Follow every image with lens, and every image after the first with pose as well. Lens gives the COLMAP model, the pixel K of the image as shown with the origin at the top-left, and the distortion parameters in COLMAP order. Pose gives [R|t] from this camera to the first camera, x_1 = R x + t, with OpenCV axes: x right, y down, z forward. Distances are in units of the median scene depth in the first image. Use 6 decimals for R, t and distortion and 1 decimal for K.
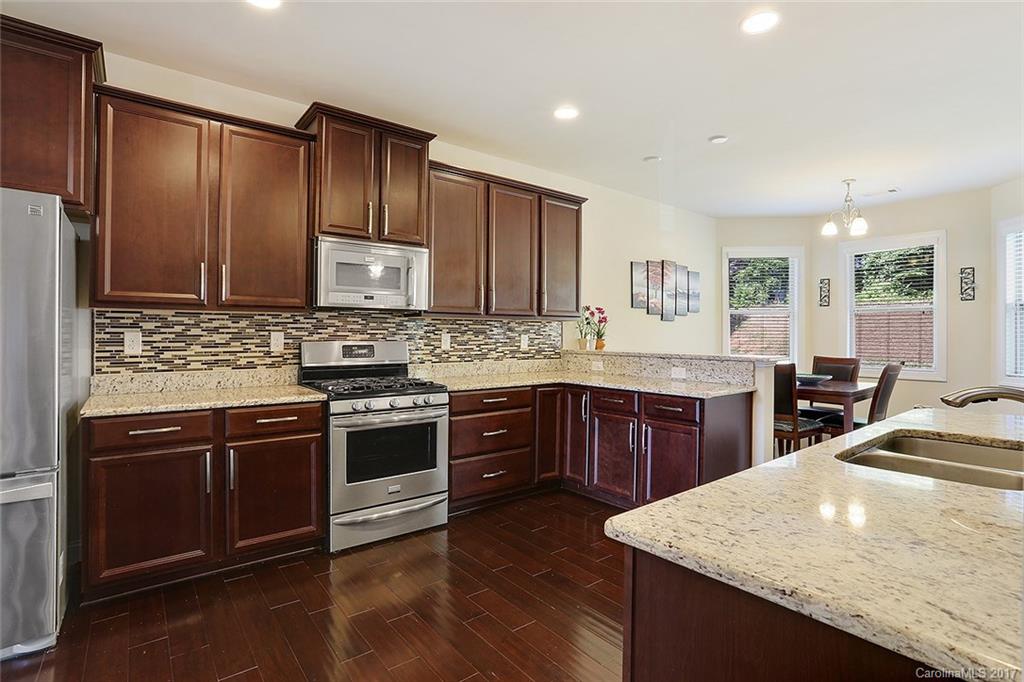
lens RADIAL K [[504.6, 0, 511.6], [0, 504.6, 336.7], [0, 0, 1]] dist [-0.029723, -0.000019]
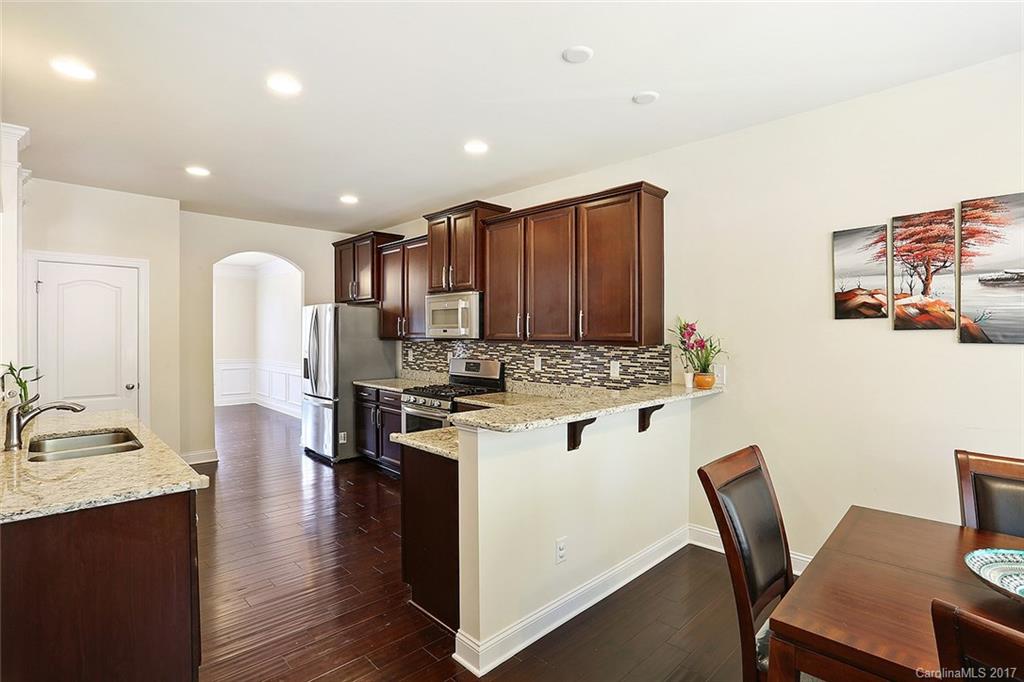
lens RADIAL K [[504.6, 0, 511.6], [0, 504.6, 336.2], [0, 0, 1]] dist [-0.029723, -0.000019]
pose [[0.102030, 0.002835, -0.994777, 0.946789], [-0.006471, 0.999977, 0.002186, -0.051451], [0.994760, 0.006214, 0.102046, 0.803983]]
